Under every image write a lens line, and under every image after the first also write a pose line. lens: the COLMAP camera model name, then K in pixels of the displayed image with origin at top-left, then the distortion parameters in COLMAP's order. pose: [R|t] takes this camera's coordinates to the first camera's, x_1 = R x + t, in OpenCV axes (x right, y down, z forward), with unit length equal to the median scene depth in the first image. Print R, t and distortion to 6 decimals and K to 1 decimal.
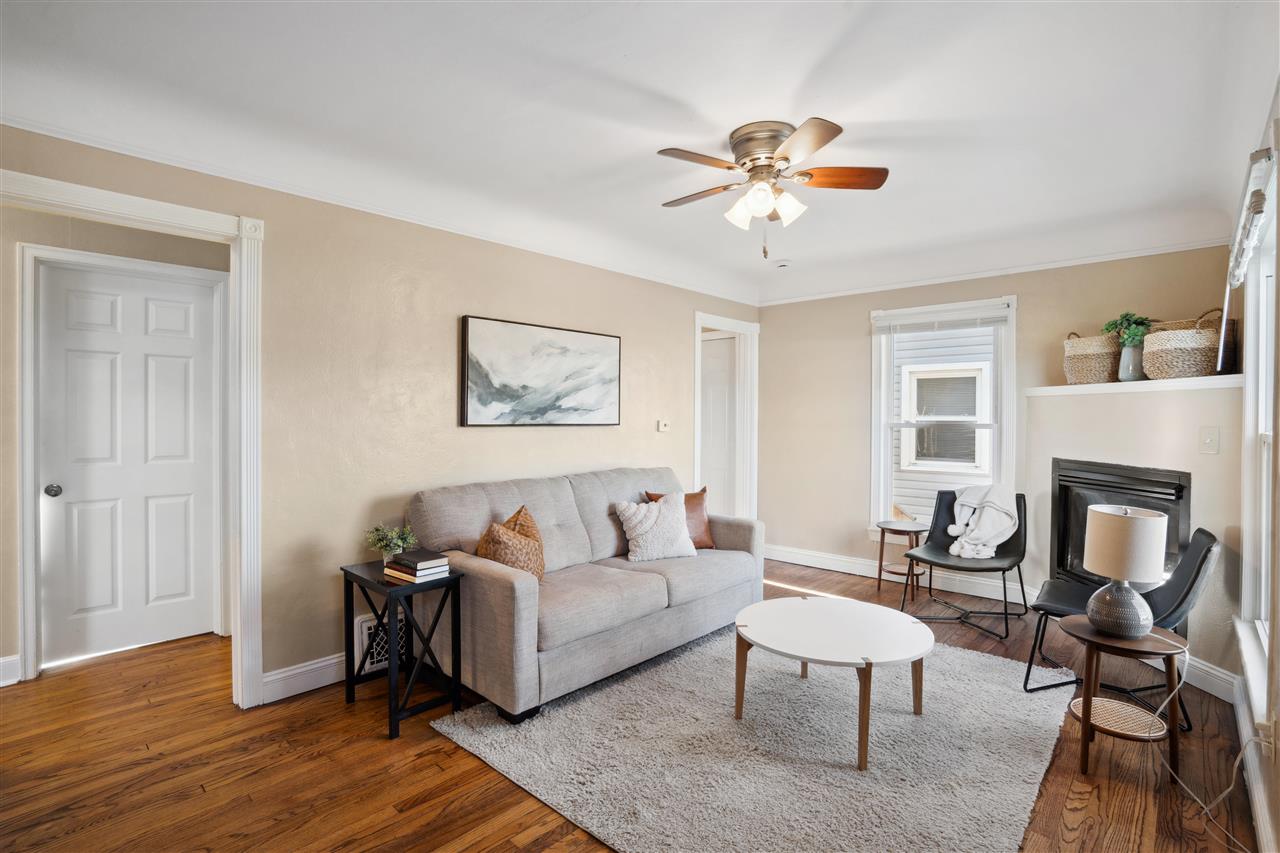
lens RADIAL K [[607.1, 0, 646.0], [0, 607.1, 408.7], [0, 0, 1]] dist [-0.030749, 0.000104]
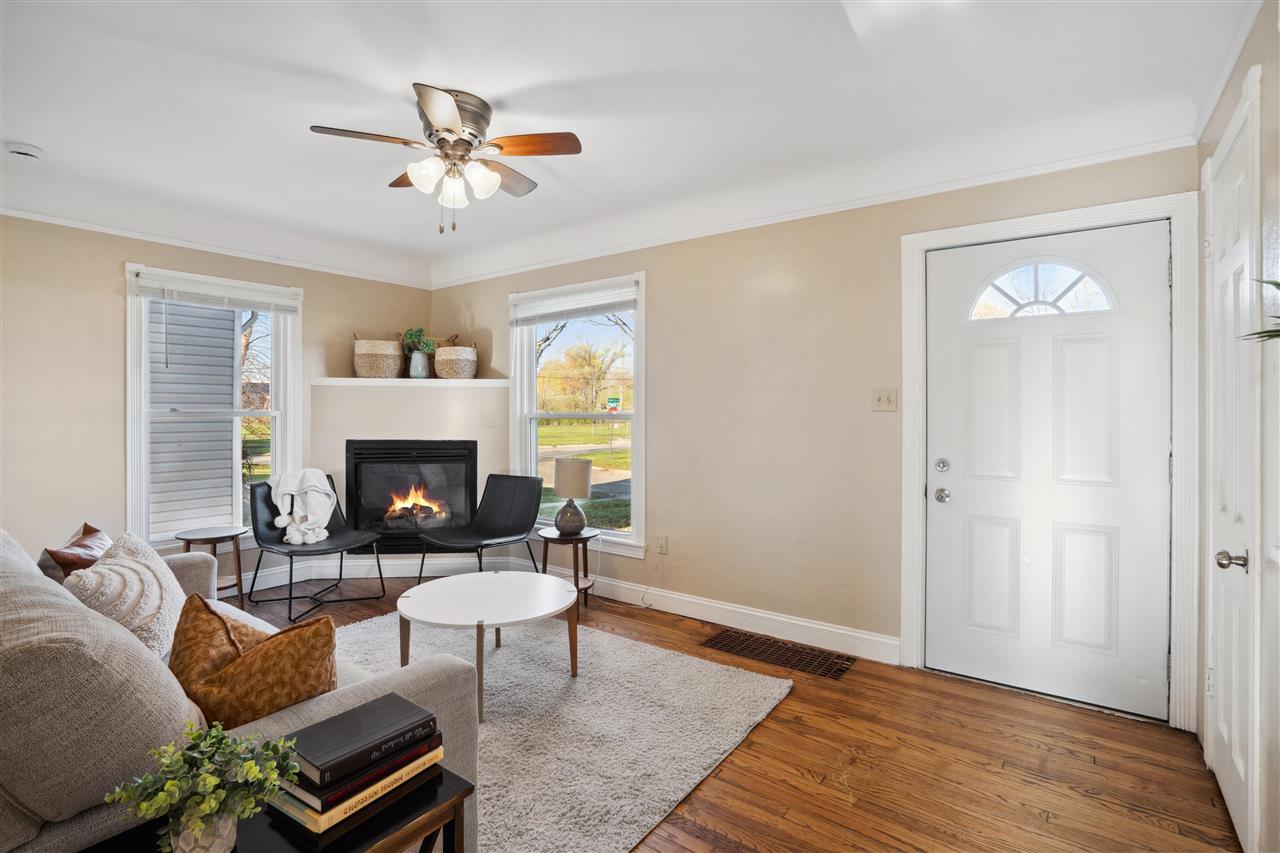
lens RADIAL K [[607.1, 0, 646.0], [0, 607.1, 408.7], [0, 0, 1]] dist [-0.030749, 0.000104]
pose [[-0.103463, -0.003252, 0.994628, -0.572070], [-0.011737, 0.999929, 0.002049, 0.013593], [-0.994564, -0.011462, -0.103494, 0.588153]]
